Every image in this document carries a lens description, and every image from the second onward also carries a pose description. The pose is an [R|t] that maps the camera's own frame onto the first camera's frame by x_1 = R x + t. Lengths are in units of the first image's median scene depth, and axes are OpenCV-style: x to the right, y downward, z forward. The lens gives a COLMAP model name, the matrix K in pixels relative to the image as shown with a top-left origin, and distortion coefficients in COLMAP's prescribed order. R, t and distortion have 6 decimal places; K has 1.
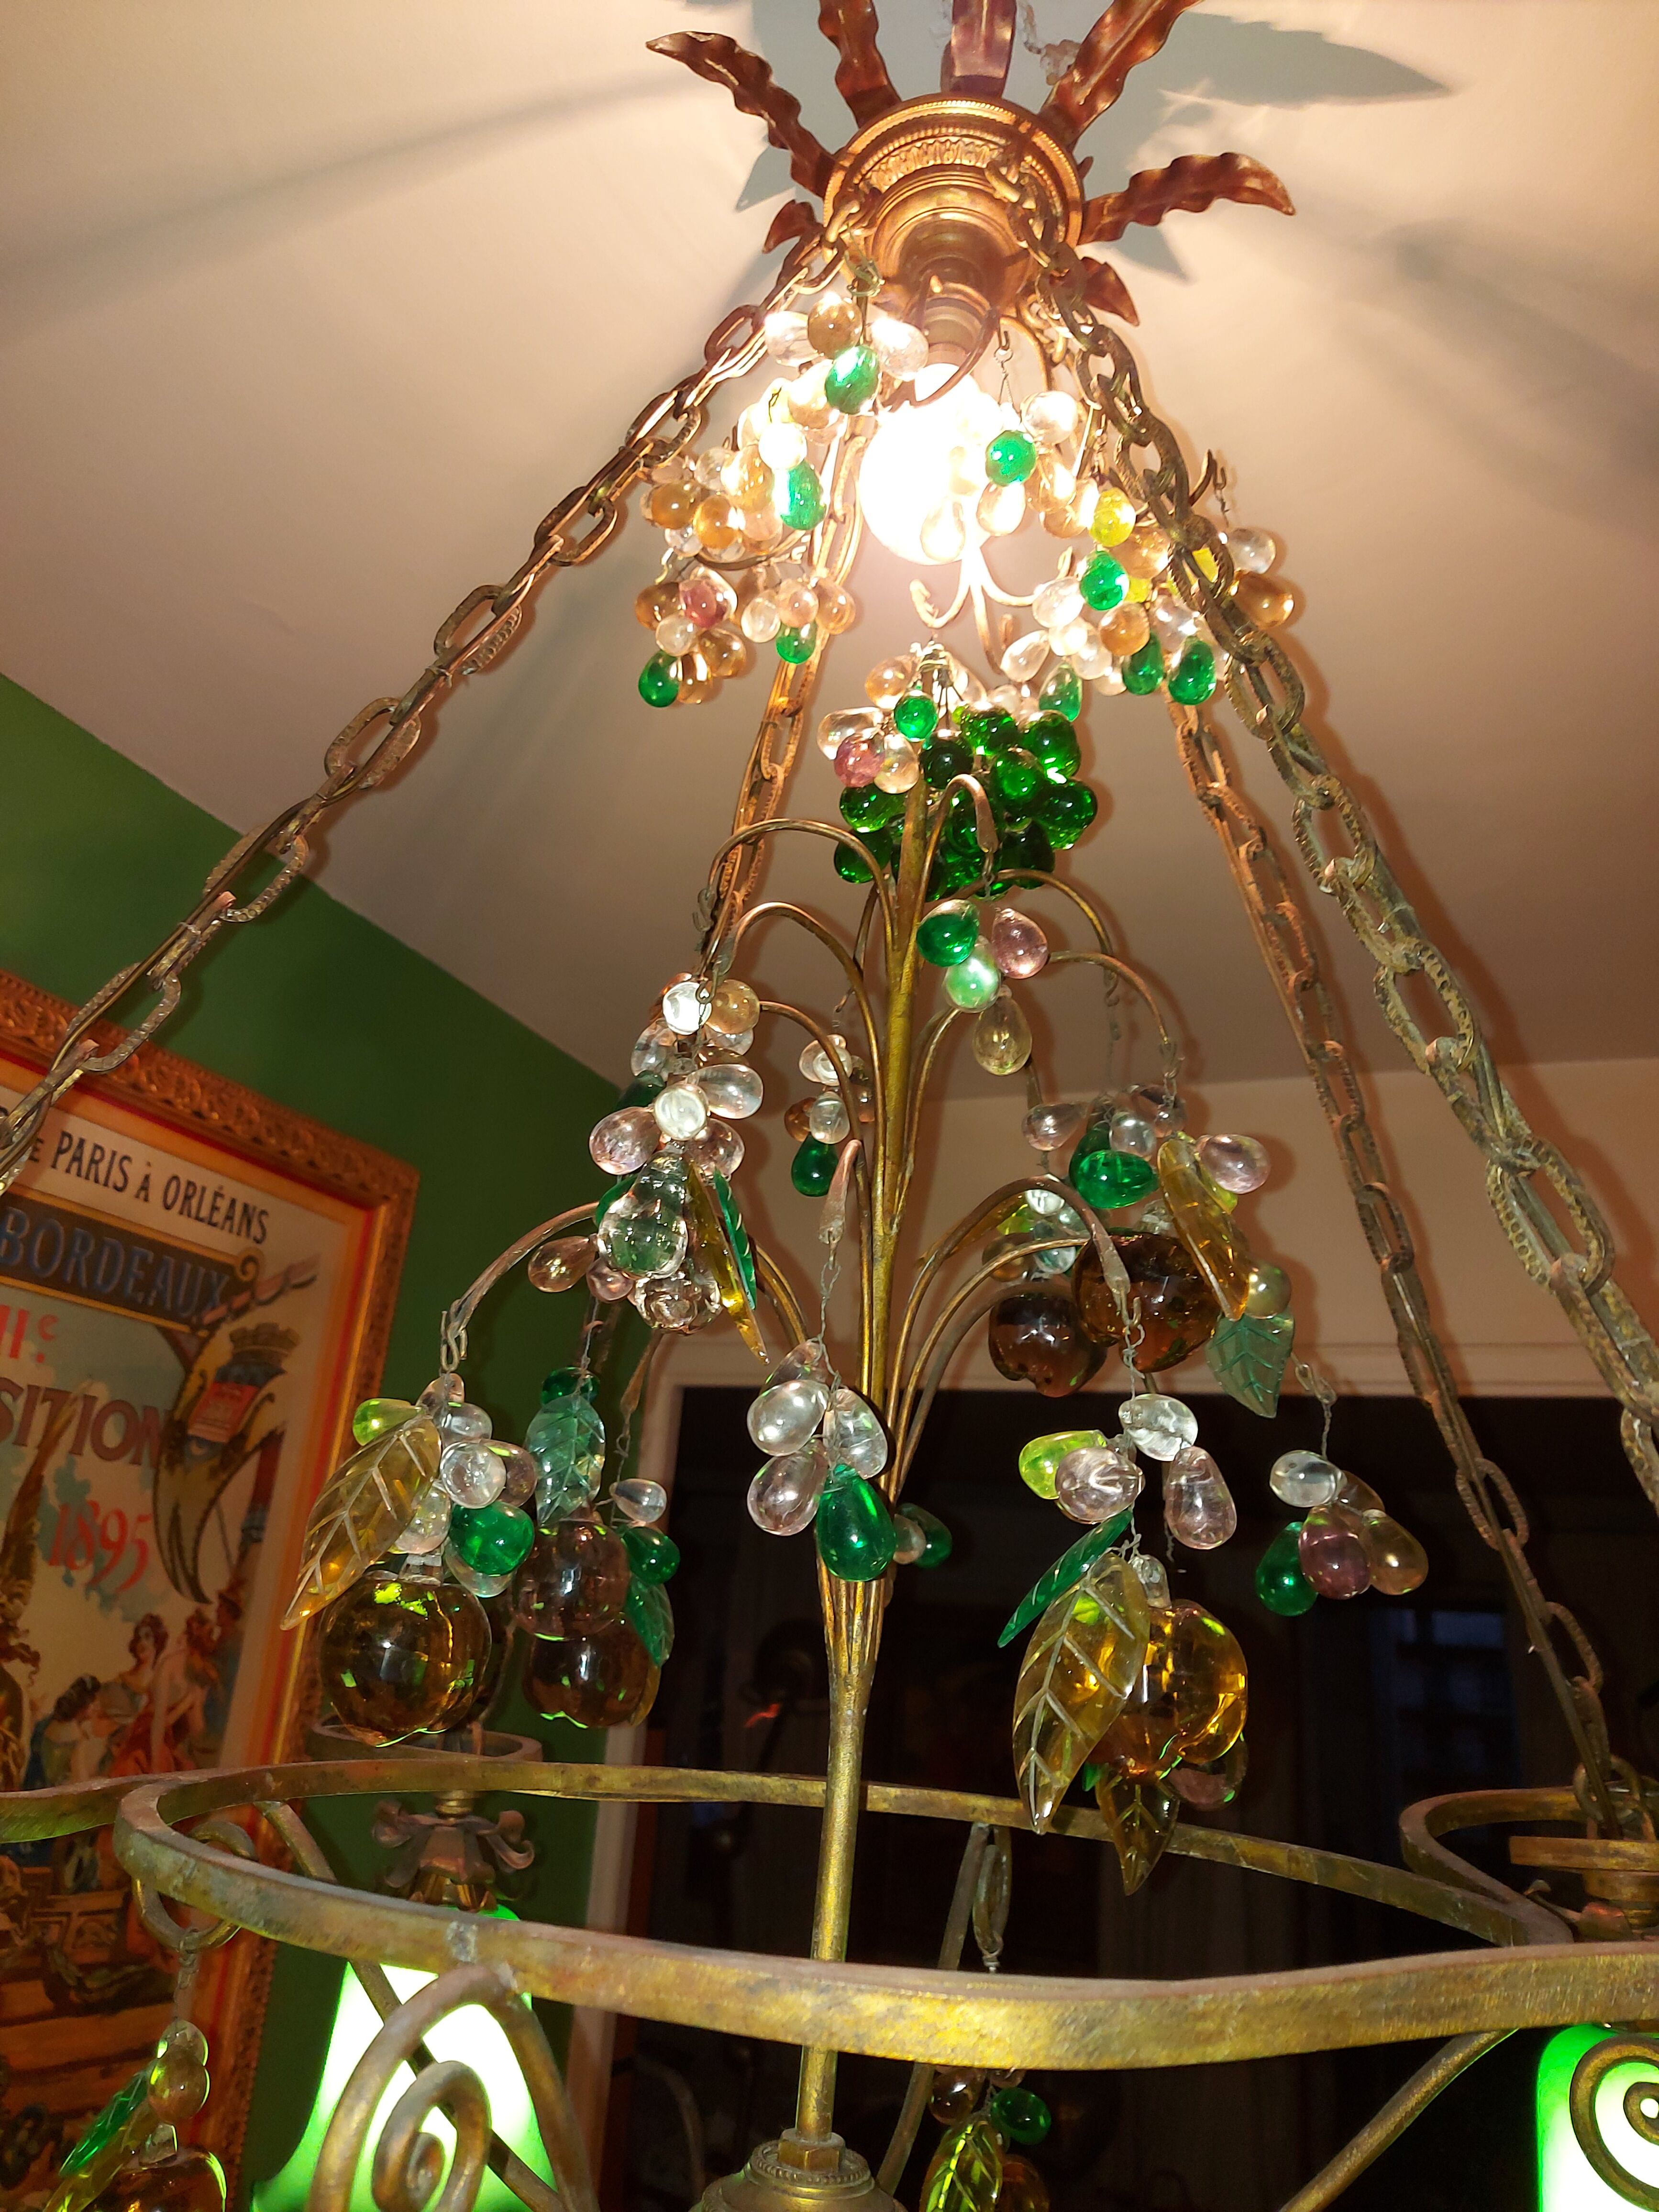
lens RADIAL K [[1593.3, 0, 826.2], [0, 1593.3, 1094.1], [0, 0, 1]] dist [0.066541, -0.072179]
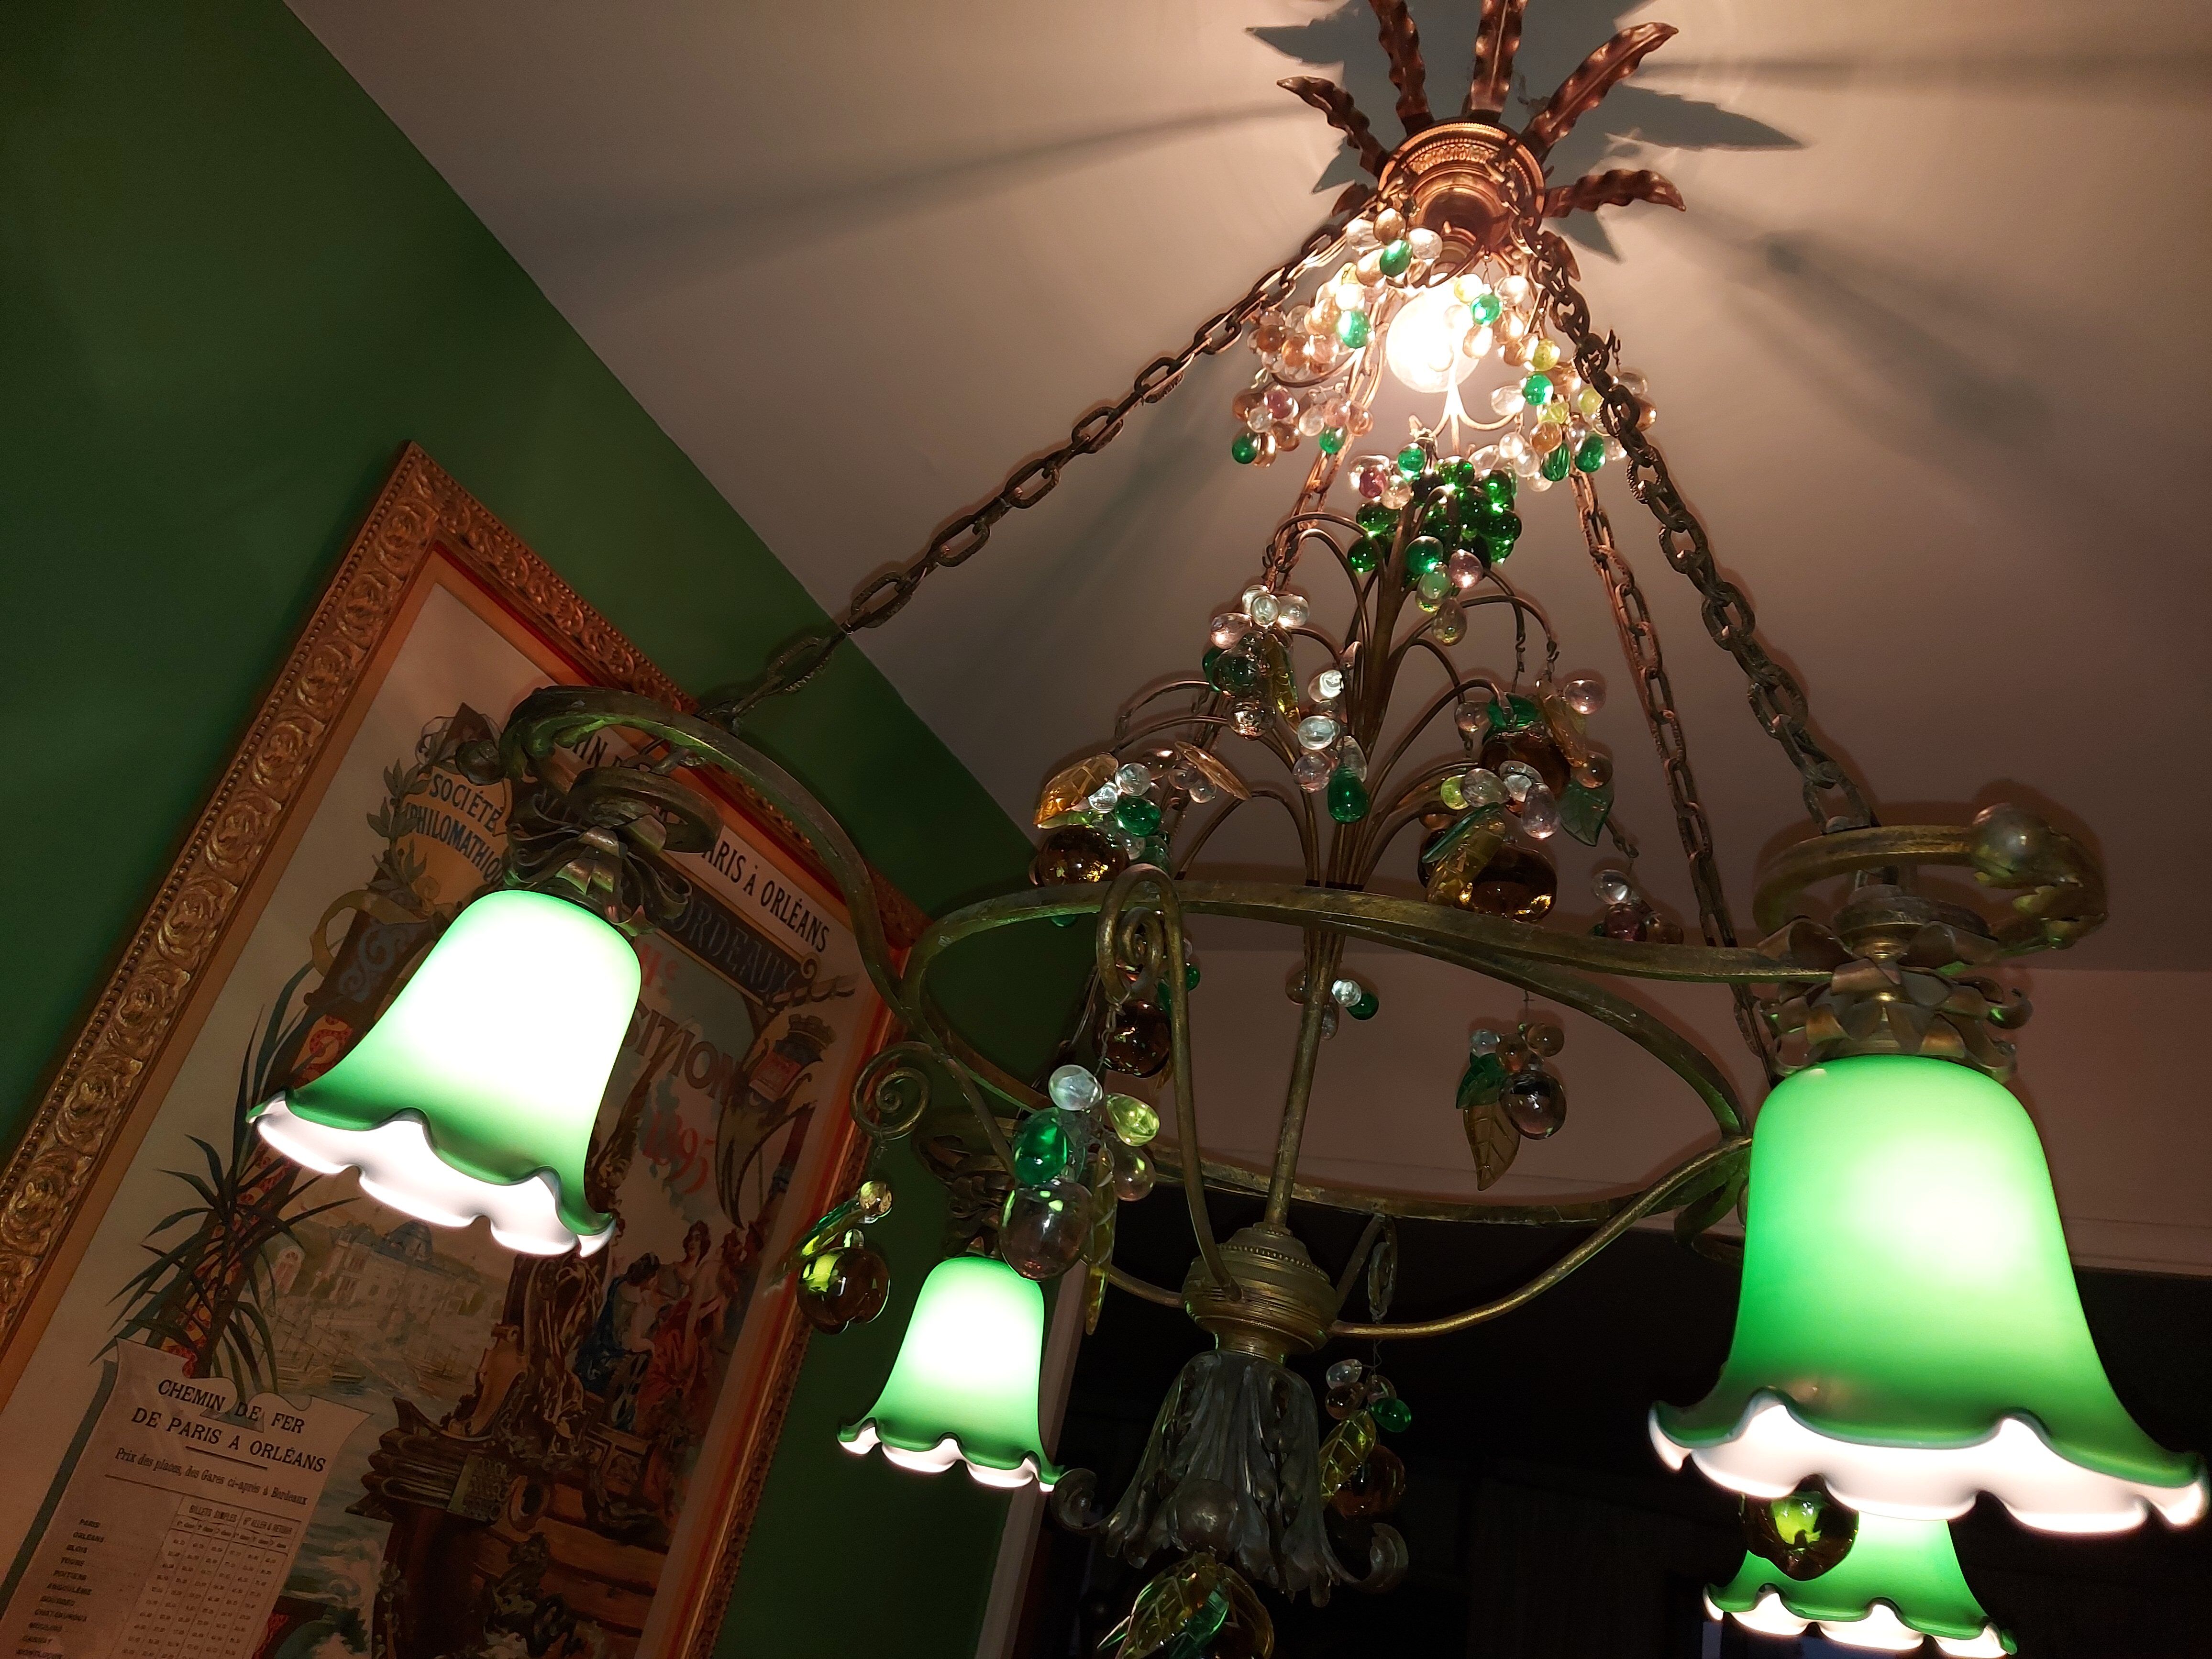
lens RADIAL K [[1593.3, 0, 1108.5], [0, 1593.3, 827.5], [0, 0, 1]] dist [0.066541, -0.072179]
pose [[0.989217, 0.108601, -0.098264, -0.022327], [-0.123275, 0.979669, -0.158276, 0.195183], [0.079077, 0.168683, 0.982493, -0.257674]]
